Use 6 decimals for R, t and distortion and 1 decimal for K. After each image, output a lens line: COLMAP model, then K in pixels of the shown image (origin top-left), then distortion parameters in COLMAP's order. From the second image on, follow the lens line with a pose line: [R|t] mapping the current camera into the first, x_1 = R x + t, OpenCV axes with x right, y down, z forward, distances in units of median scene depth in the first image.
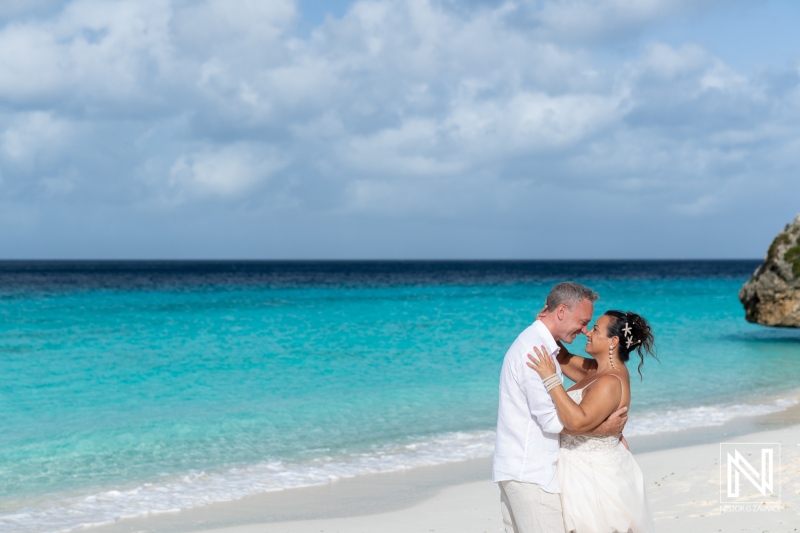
lens RADIAL K [[1115.4, 0, 399.1], [0, 1115.4, 265.8], [0, 0, 1]] dist [0.008239, 0.000000]
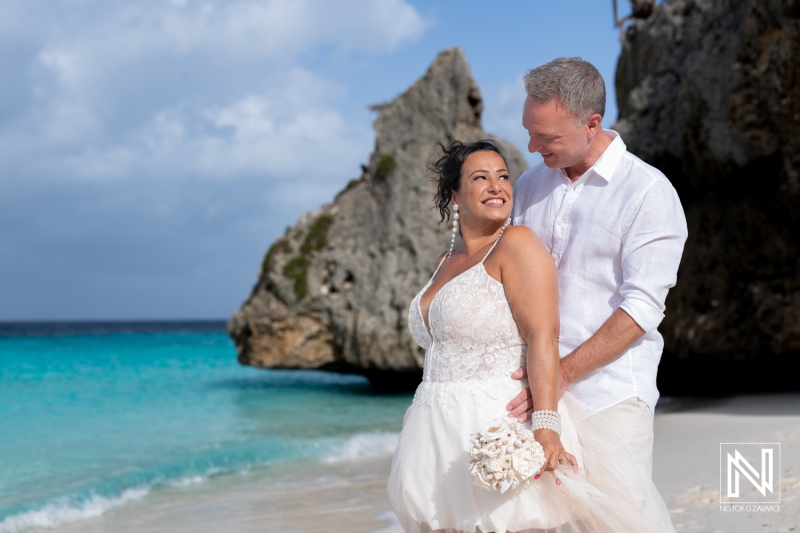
lens RADIAL K [[1115.4, 0, 400.7], [0, 1115.4, 266.8], [0, 0, 1]] dist [0.008239, 0.000000]
pose [[0.917194, 0.013027, 0.398228, 0.125871], [0.007404, 0.998736, -0.049724, 0.025432], [-0.398373, 0.048555, 0.915938, 0.306265]]
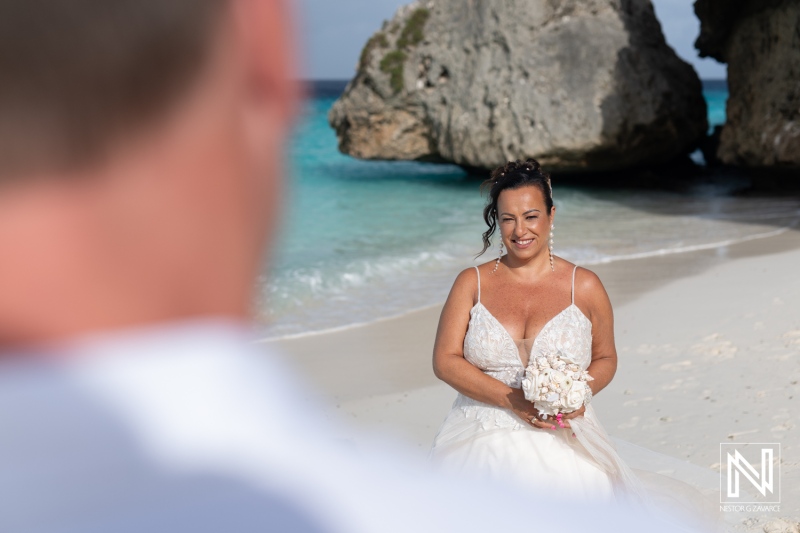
lens RADIAL K [[1115.4, 0, 400.0], [0, 1115.4, 266.0], [0, 0, 1]] dist [0.008239, 0.000000]
pose [[0.952575, -0.048986, 0.300334, 0.127870], [0.000442, 0.987180, 0.159611, 0.005188], [-0.304303, -0.151908, 0.940385, 0.279764]]
